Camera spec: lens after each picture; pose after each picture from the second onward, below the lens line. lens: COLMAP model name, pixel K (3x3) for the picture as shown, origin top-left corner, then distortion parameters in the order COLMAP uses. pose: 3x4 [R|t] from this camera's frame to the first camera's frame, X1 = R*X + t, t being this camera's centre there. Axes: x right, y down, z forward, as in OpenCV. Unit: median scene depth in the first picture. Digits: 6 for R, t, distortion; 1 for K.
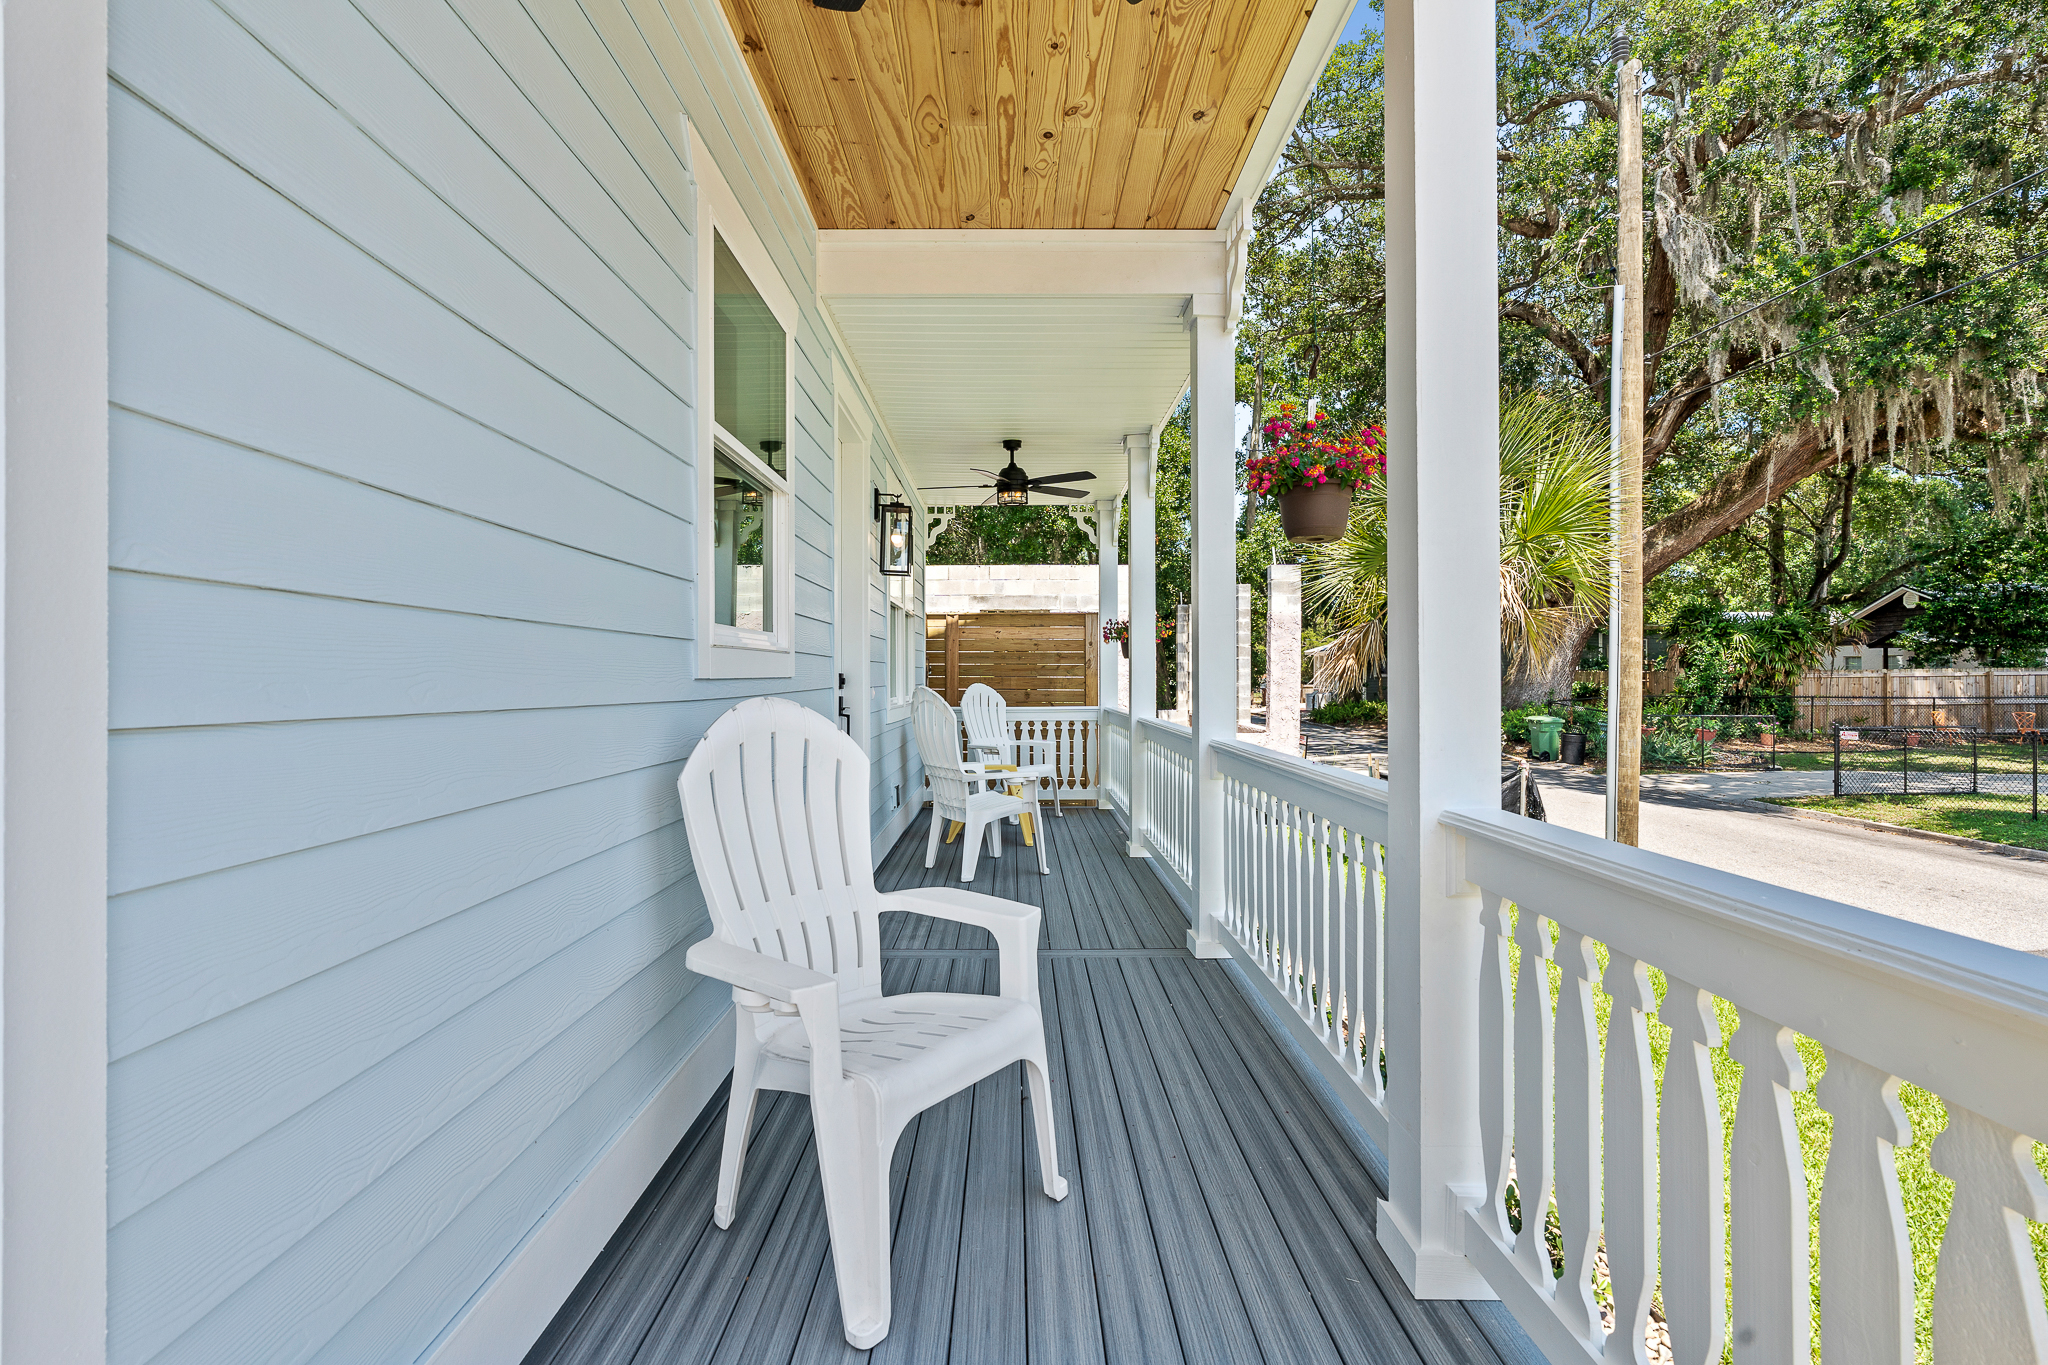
lens RADIAL K [[932.9, 0, 1025.0], [0, 932.9, 675.8], [0, 0, 1]] dist [-0.003604, 0.000155]
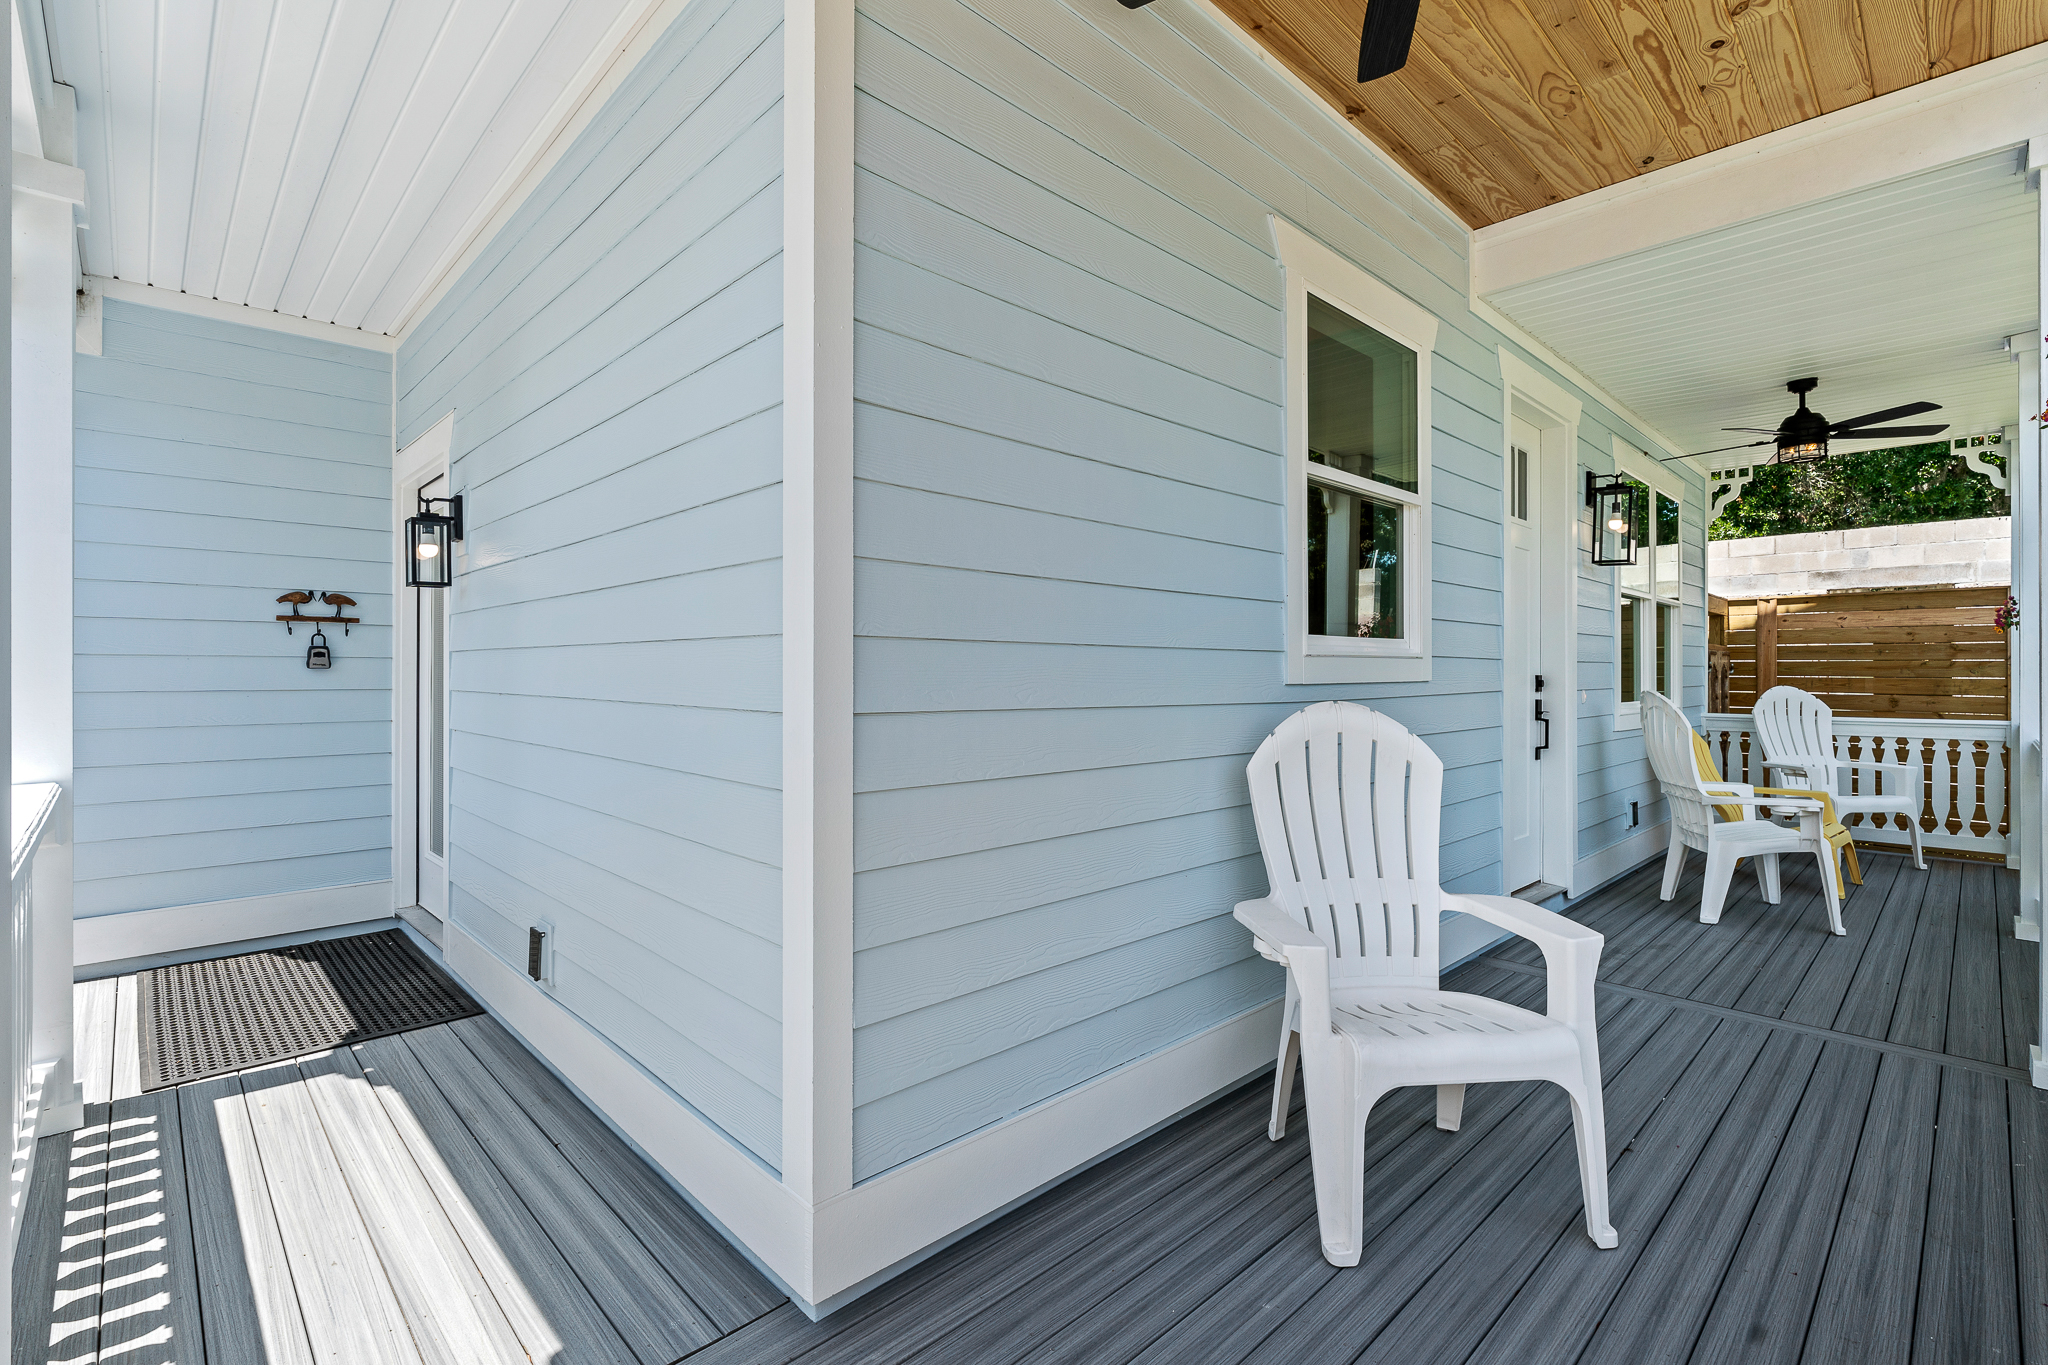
lens RADIAL K [[929.1, 0, 1022.2], [0, 929.1, 672.9], [0, 0, 1]] dist [0.003075, 0.000097]
pose [[0.687999, 0.002604, -0.725707, 0.126956], [-0.001476, 0.999997, 0.002189, -0.006044], [0.725710, -0.000435, 0.688001, -0.025755]]
